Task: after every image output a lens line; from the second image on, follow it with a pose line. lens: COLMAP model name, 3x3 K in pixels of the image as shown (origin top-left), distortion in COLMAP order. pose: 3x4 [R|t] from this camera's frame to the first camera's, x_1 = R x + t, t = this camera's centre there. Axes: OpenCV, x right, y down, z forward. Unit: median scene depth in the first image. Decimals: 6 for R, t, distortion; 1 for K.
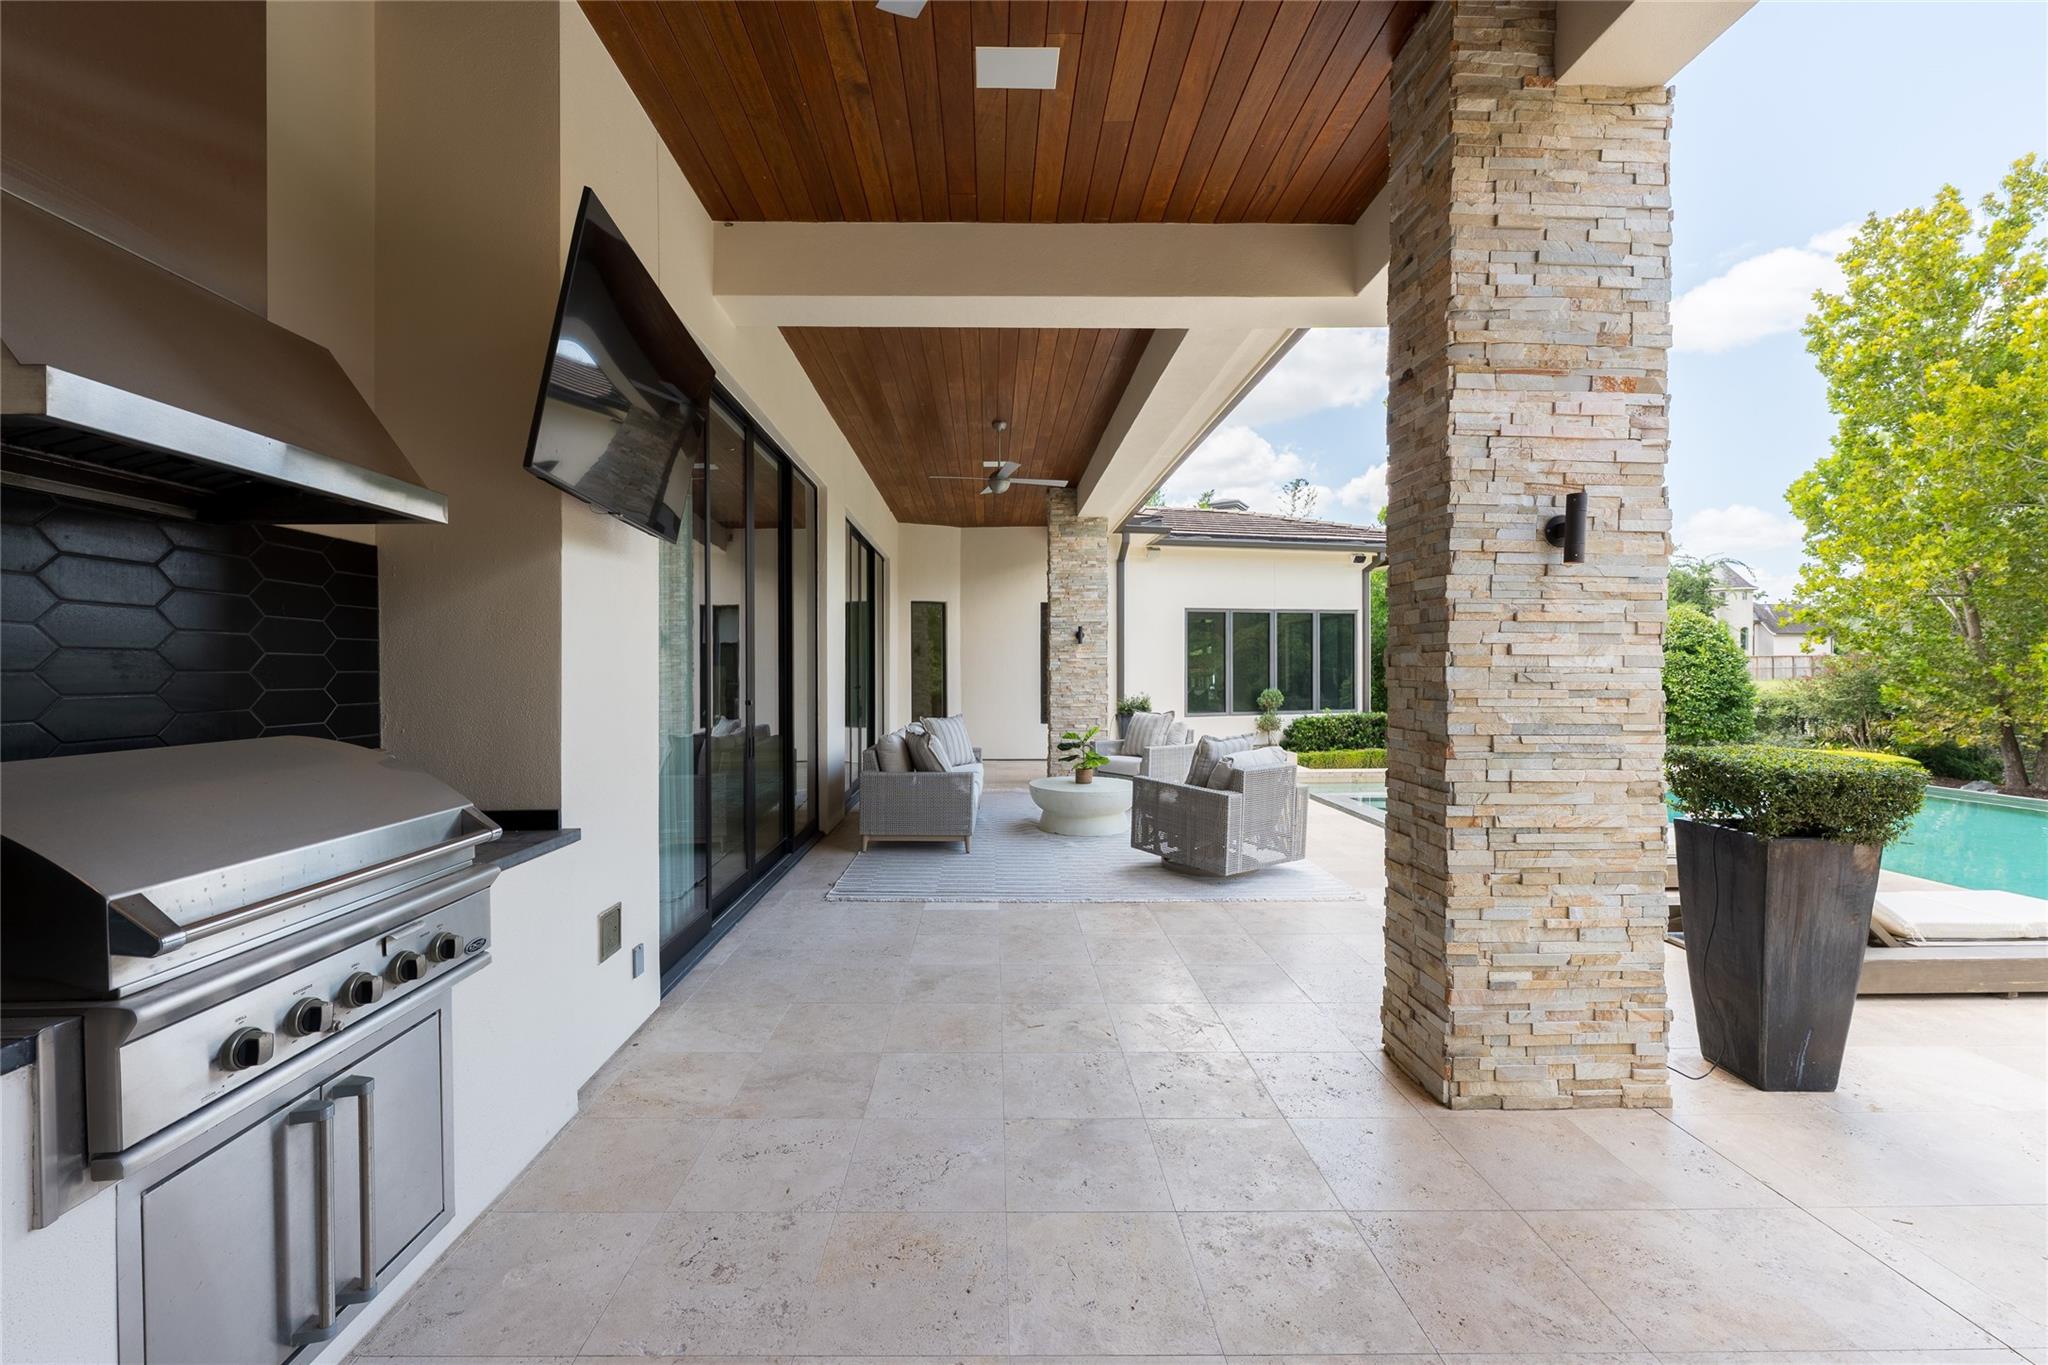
lens RADIAL K [[808.5, 0, 959.9], [0, 808.5, 673.9], [0, 0, 1]] dist [0.000559, -0.000589]
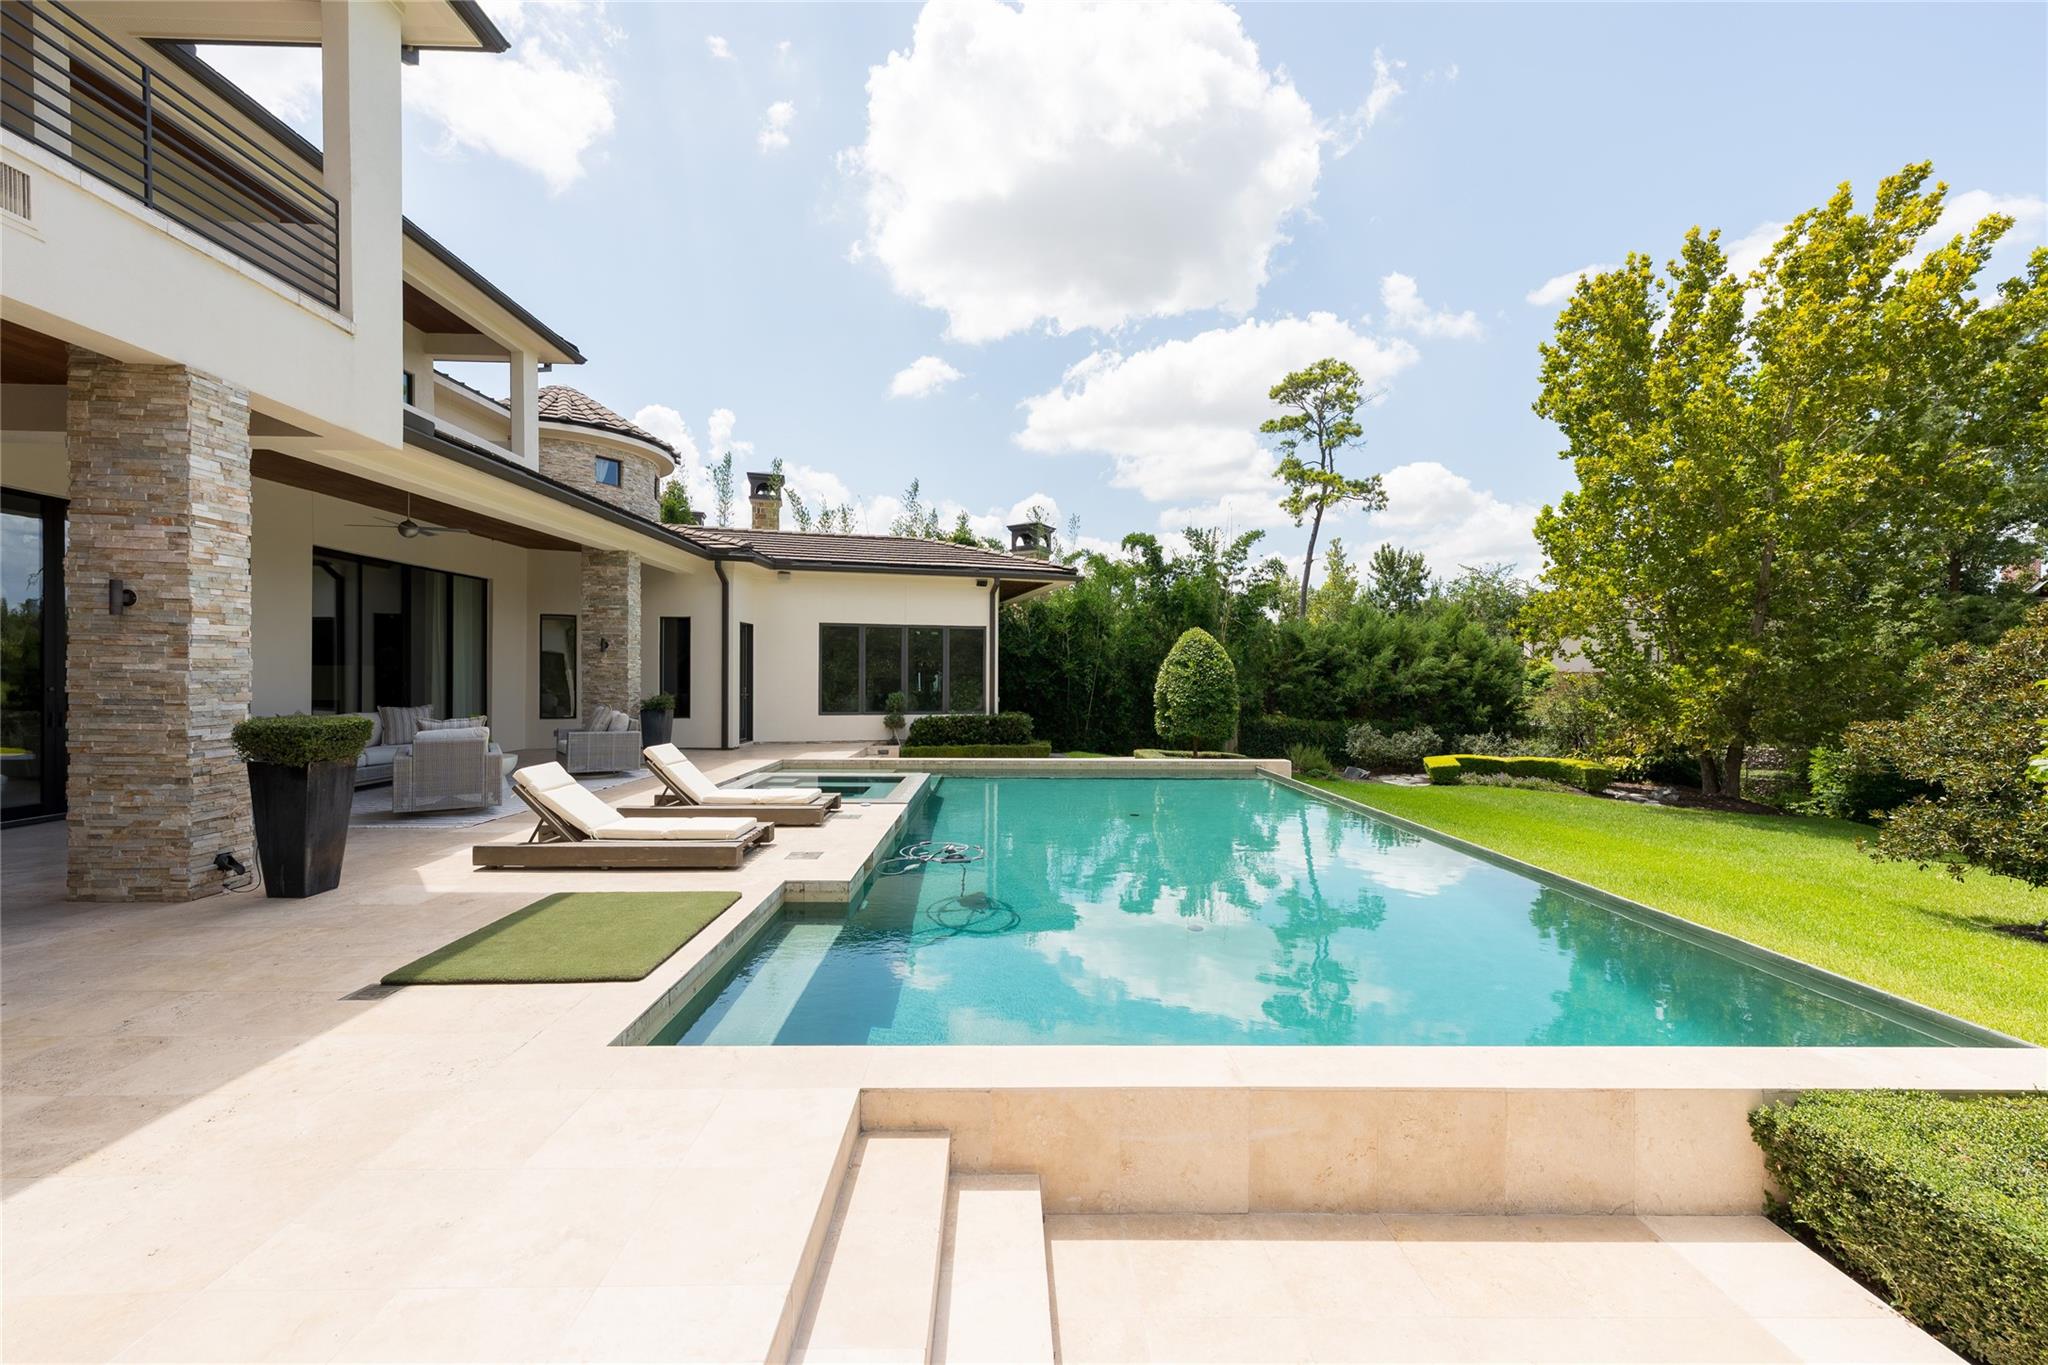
lens RADIAL K [[808.5, 0, 995.5], [0, 808.5, 683.0], [0, 0, 1]] dist [0.000559, -0.000589]
pose [[0.999601, 0.009141, 0.026721, 2.722998], [-0.009227, 0.999953, 0.003094, -0.001085], [-0.026692, -0.003339, 0.999638, -0.952873]]
